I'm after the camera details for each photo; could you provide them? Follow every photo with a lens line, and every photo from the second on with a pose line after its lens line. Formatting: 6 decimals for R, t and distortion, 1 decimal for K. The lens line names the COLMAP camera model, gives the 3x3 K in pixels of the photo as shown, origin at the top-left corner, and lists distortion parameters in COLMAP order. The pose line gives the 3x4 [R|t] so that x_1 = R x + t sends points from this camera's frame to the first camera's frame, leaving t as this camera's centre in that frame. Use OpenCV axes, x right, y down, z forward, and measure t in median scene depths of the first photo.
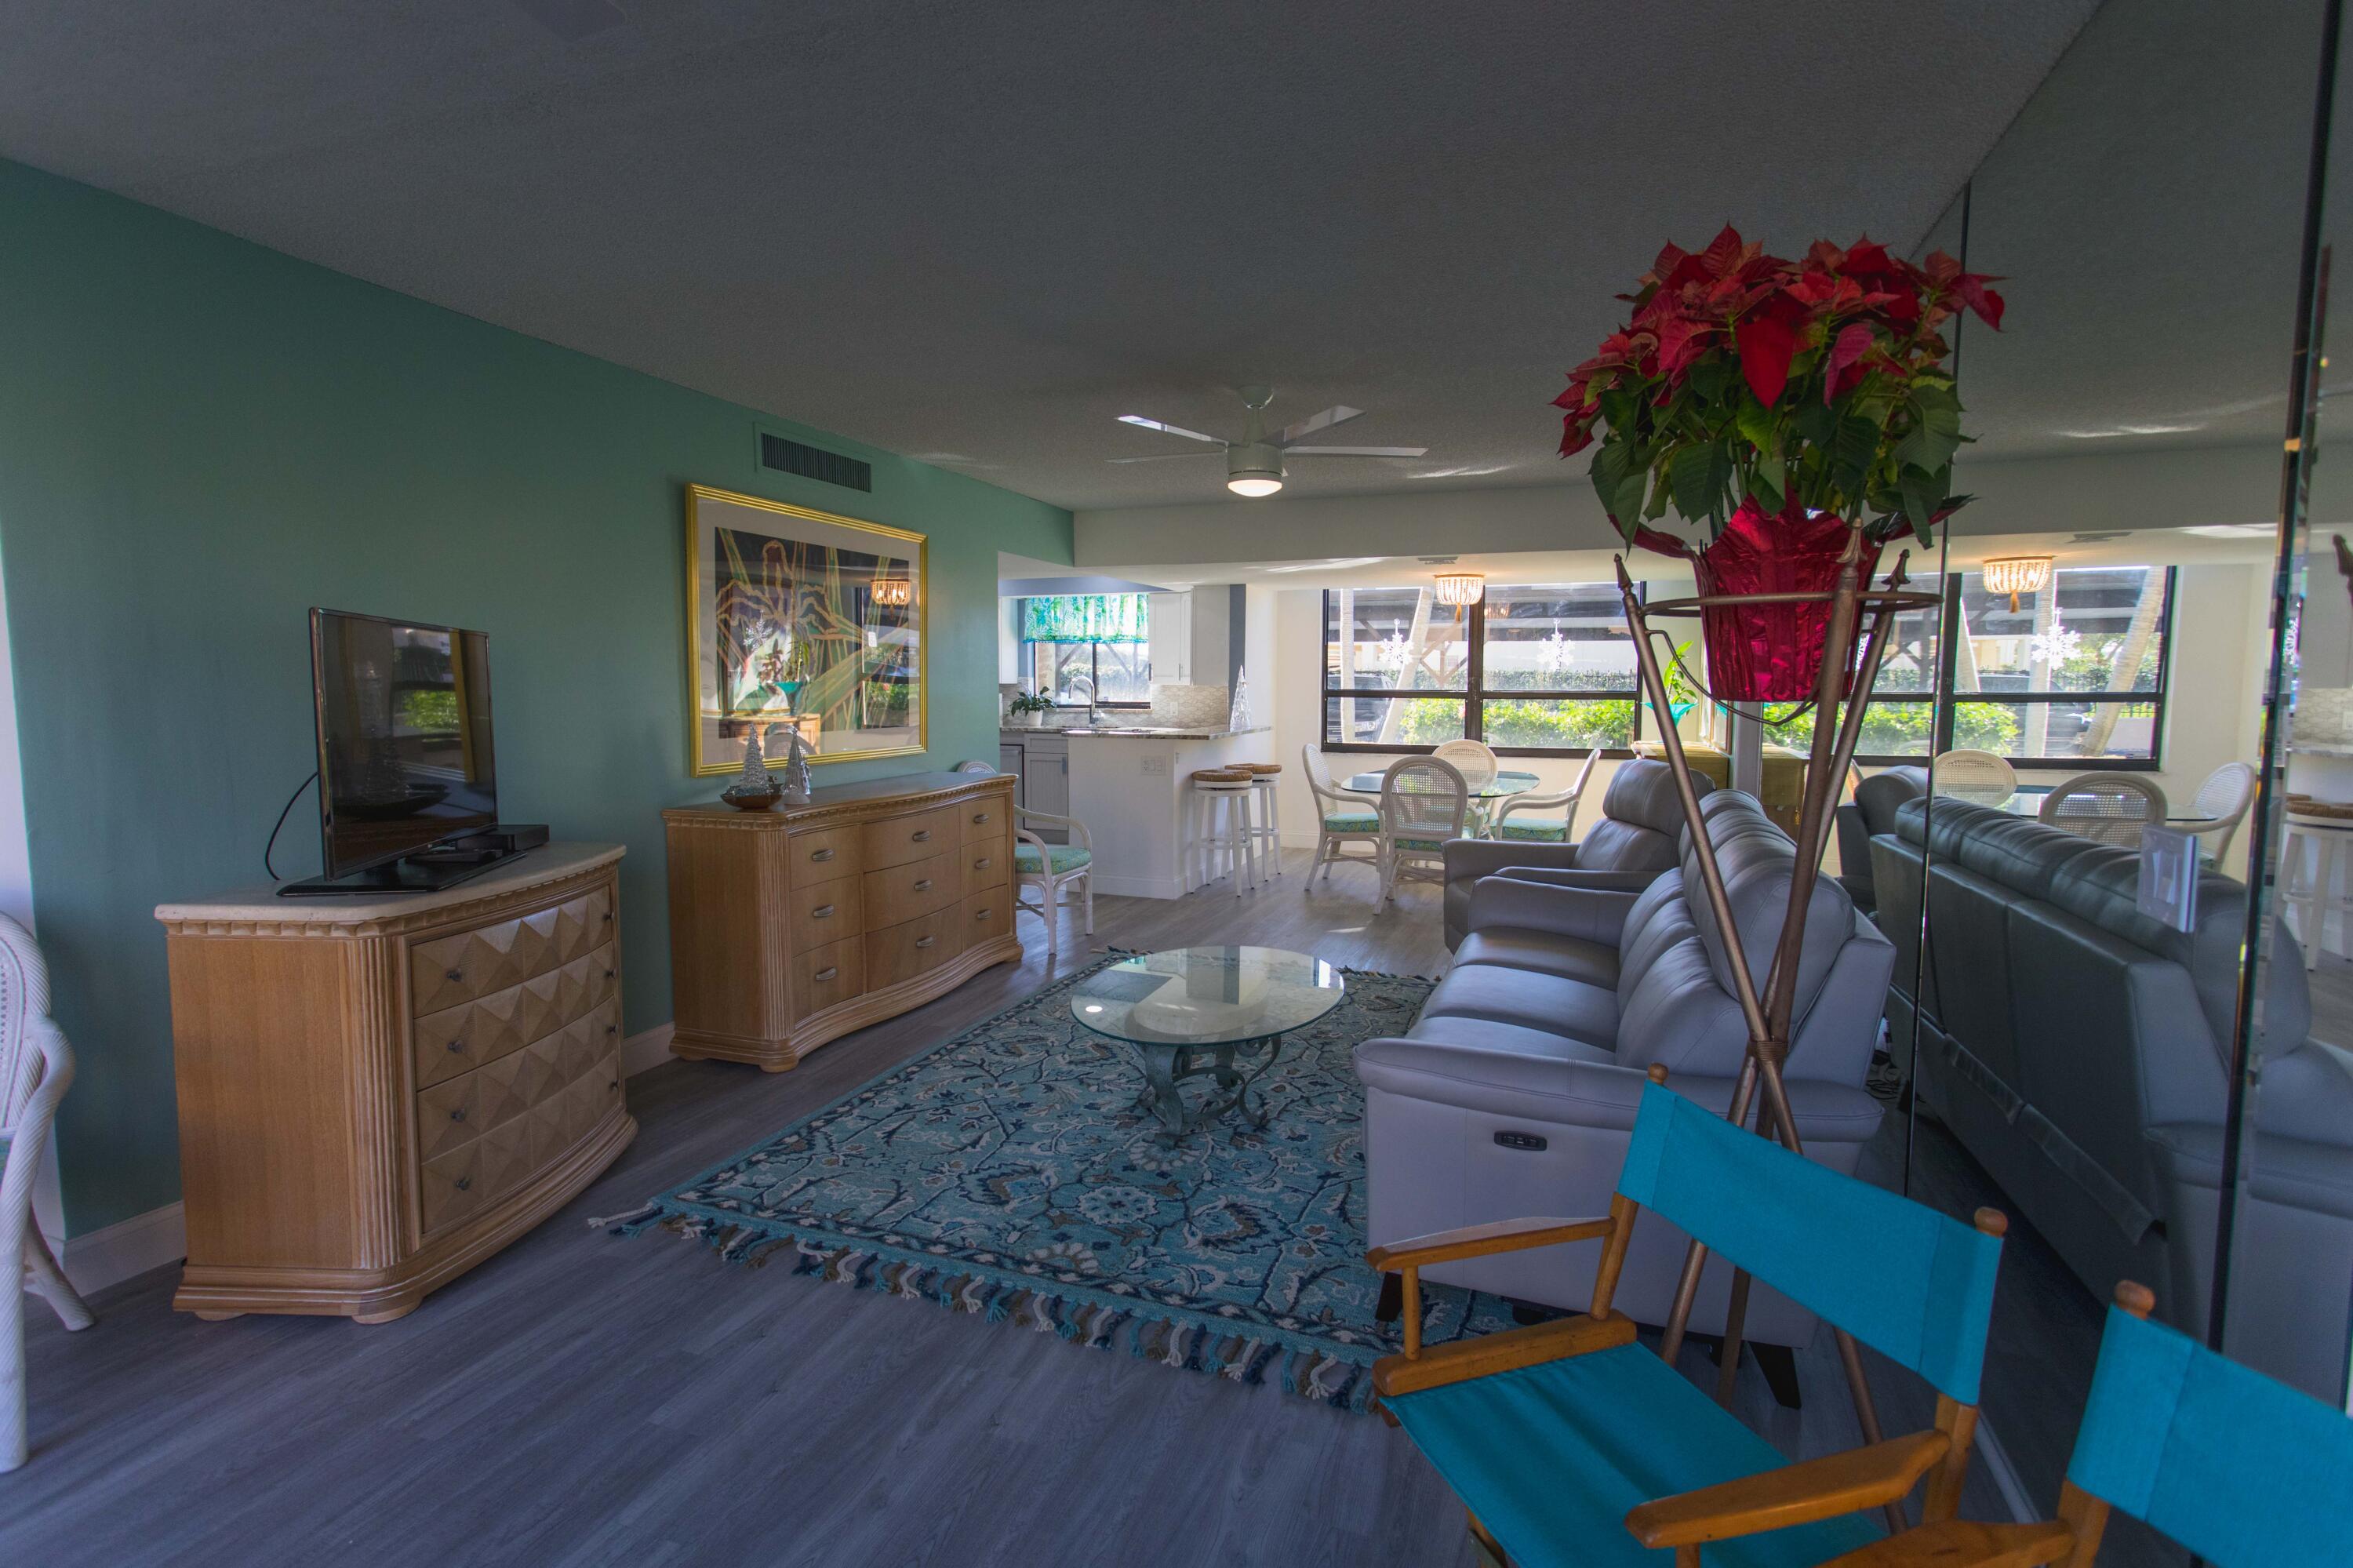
lens RADIAL K [[1122.6, 0, 1155.8], [0, 1122.6, 771.9], [0, 0, 1]] dist [0.004310, -0.002342]
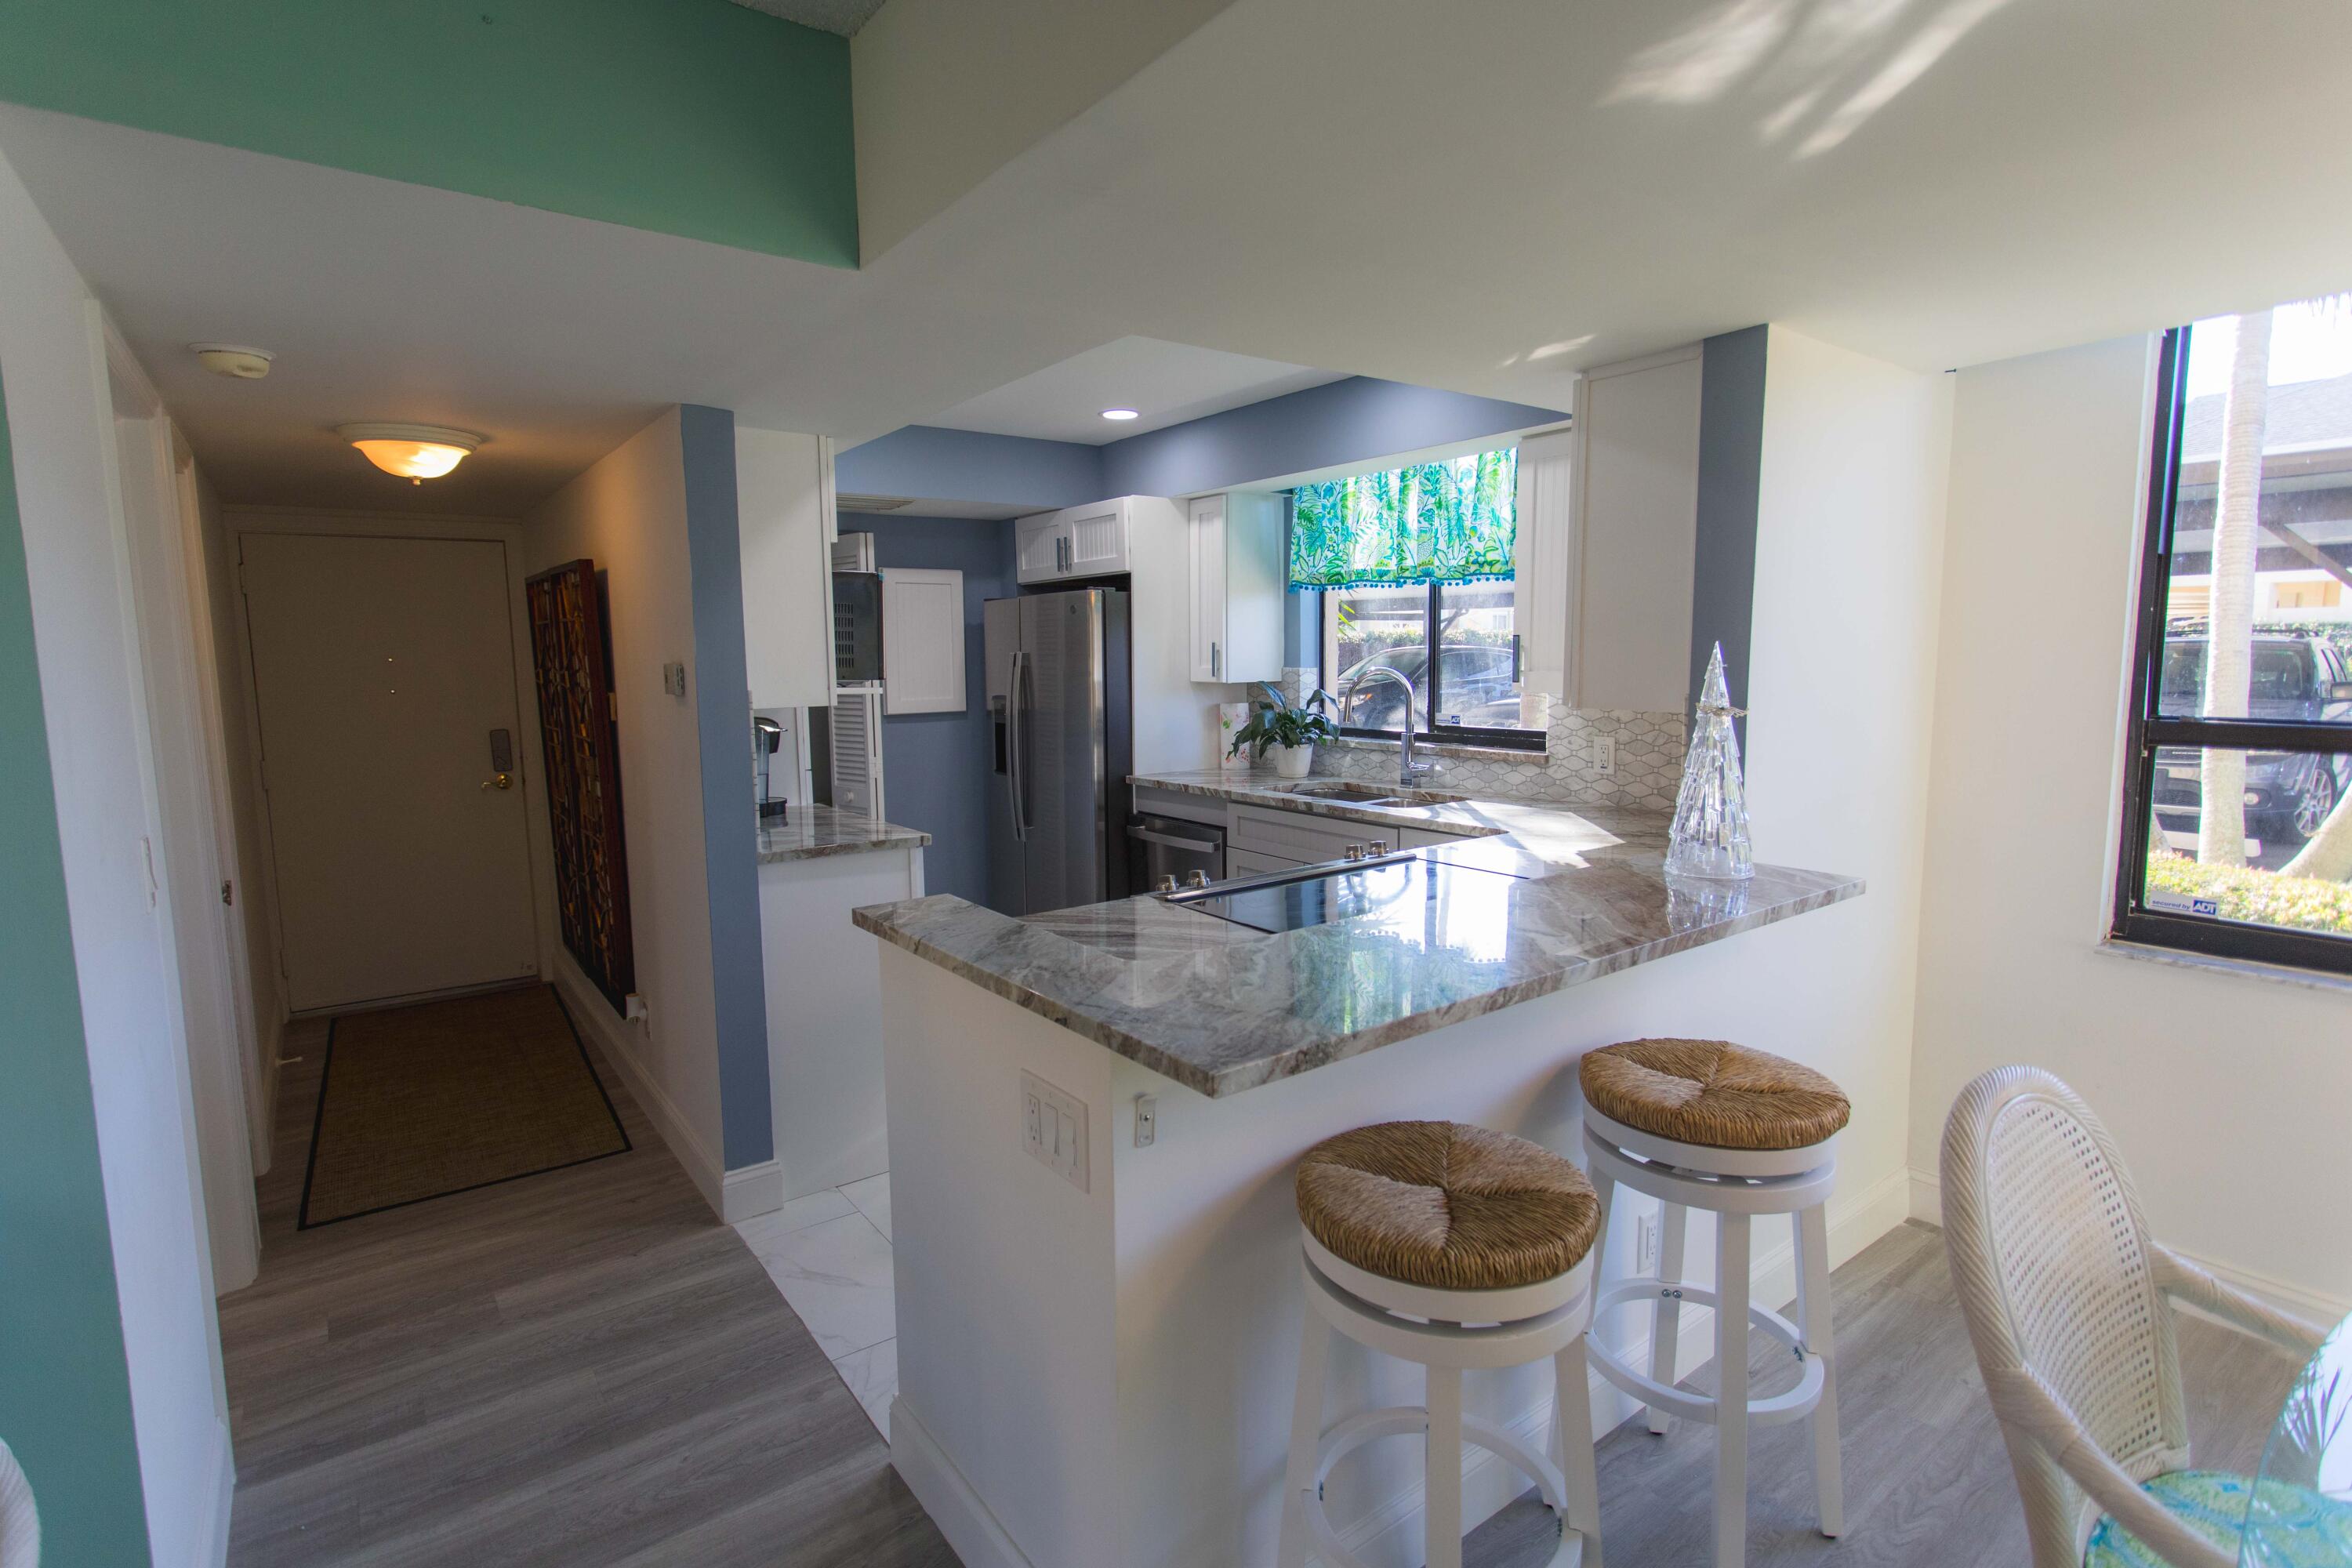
lens RADIAL K [[1122.1, 0, 1178.2], [0, 1122.1, 774.8], [0, 0, 1]] dist [0.004310, -0.002342]
pose [[0.838961, 0.035630, -0.543024, 0.096236], [-0.019947, 0.999197, 0.034744, -0.056980], [0.543826, -0.018317, 0.838998, 0.599500]]
